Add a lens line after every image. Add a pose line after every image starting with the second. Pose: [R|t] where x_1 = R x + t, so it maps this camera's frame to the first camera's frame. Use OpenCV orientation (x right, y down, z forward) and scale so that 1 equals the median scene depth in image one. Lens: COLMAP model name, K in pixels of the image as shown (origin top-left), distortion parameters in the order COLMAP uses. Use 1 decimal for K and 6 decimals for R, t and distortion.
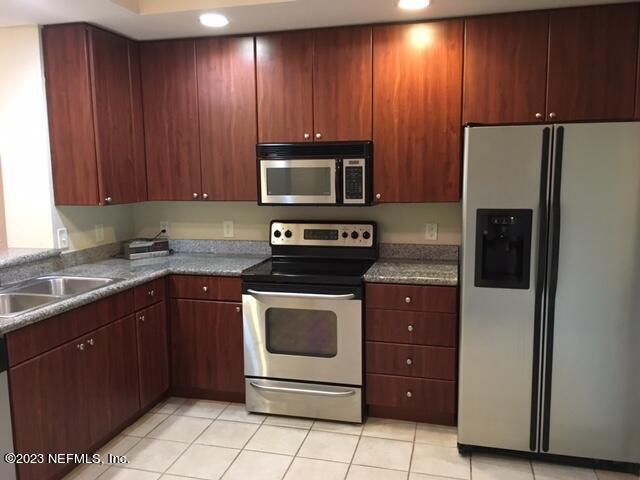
lens RADIAL K [[543.3, 0, 320.0], [0, 543.3, 240.0], [0, 0, 1]] dist [0.083175, -0.001487]
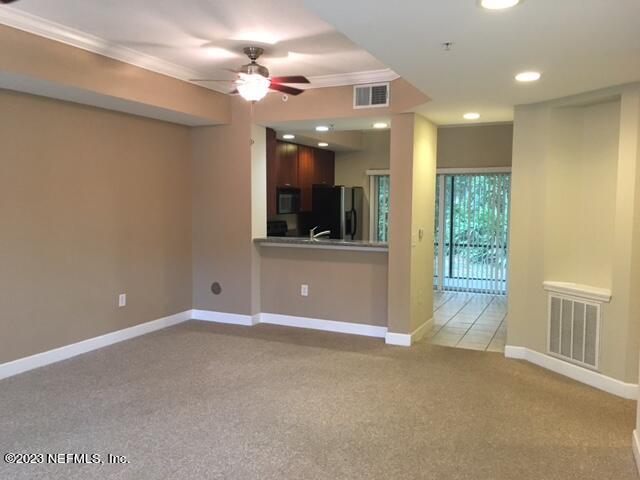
lens RADIAL K [[543.3, 0, 320.0], [0, 543.3, 240.0], [0, 0, 1]] dist [0.083175, -0.001487]
pose [[0.174924, -0.057967, 0.982874, -2.312065], [0.119259, 0.992163, 0.037290, -0.024194], [-0.977333, 0.110694, 0.180466, 0.463834]]
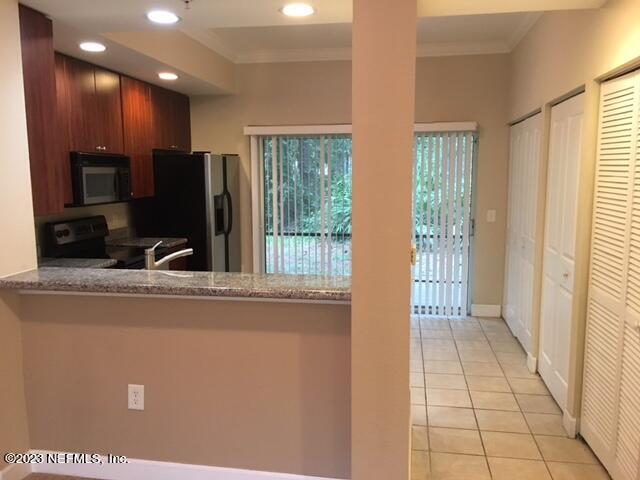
lens RADIAL K [[543.3, 0, 320.0], [0, 543.3, 240.0], [0, 0, 1]] dist [0.083175, -0.001487]
pose [[-0.088902, -0.109849, 0.989964, -1.326384], [0.137043, 0.983098, 0.121394, -0.069537], [-0.986568, 0.146460, -0.072346, 0.627589]]
